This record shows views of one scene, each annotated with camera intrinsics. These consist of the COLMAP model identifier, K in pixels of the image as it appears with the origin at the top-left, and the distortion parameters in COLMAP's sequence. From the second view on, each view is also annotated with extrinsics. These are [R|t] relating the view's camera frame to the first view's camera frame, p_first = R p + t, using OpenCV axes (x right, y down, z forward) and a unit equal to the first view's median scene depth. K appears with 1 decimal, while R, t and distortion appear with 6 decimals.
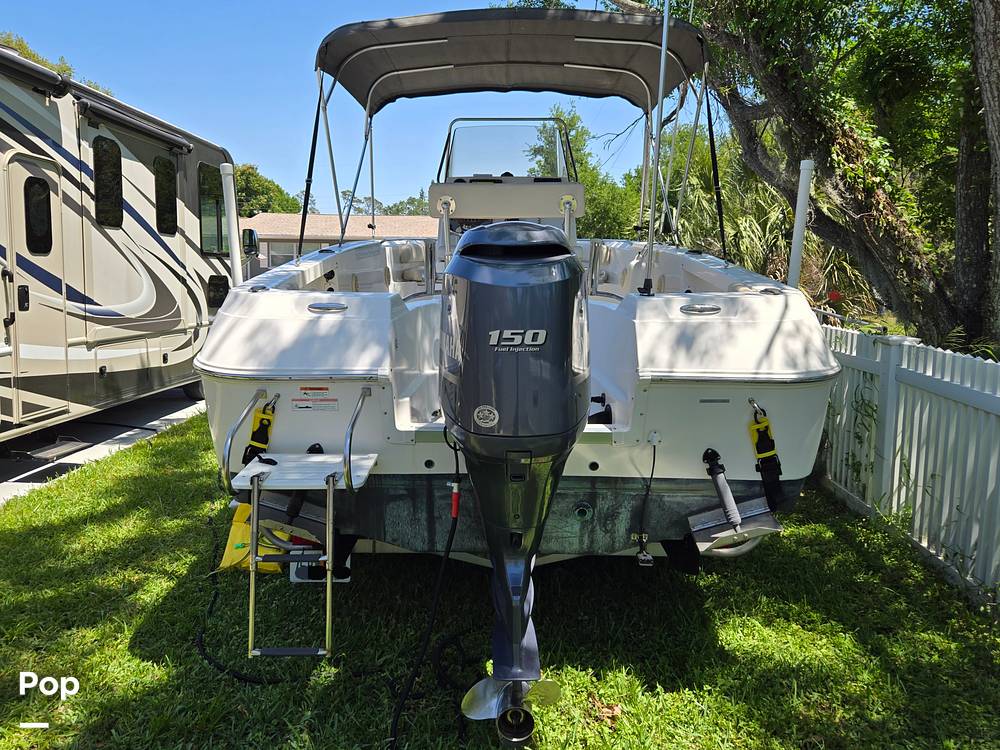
lens RADIAL K [[790.1, 0, 470.5], [0, 790.1, 347.7], [0, 0, 1]] dist [0.042945, -0.021662]
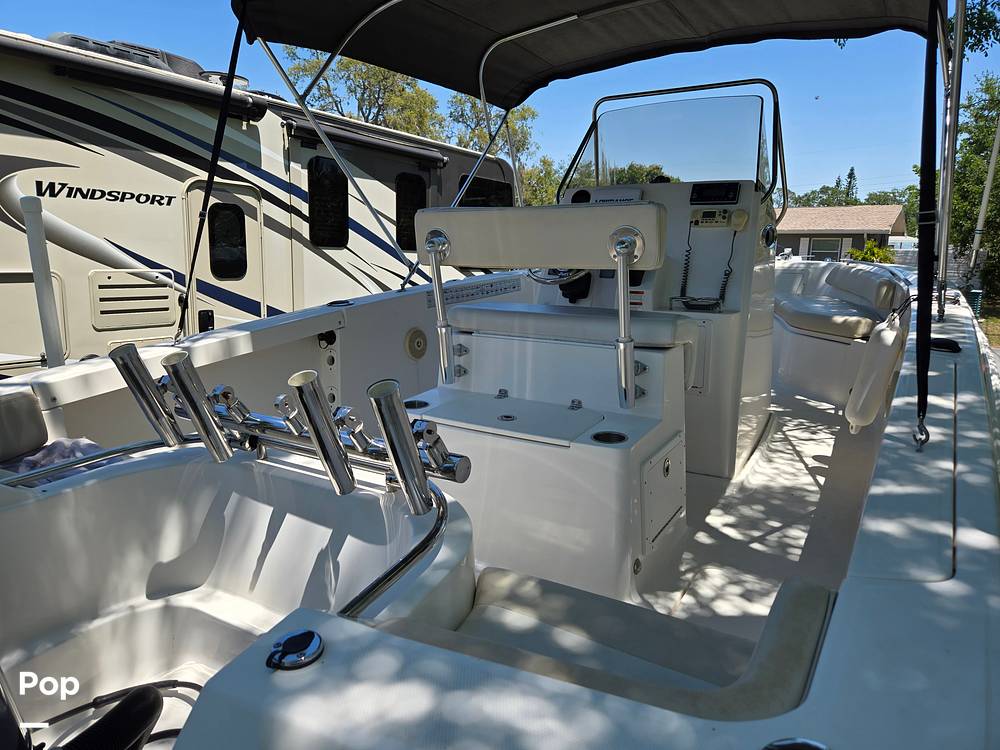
lens RADIAL K [[673.9, 0, 487.5], [0, 673.9, 367.3], [0, 0, 1]] dist [0.058034, -0.046750]
pose [[0.863320, 0.090929, -0.496398, 0.217352], [-0.058959, 0.995071, 0.079734, -0.105795], [0.501201, -0.039569, 0.864426, 0.461574]]
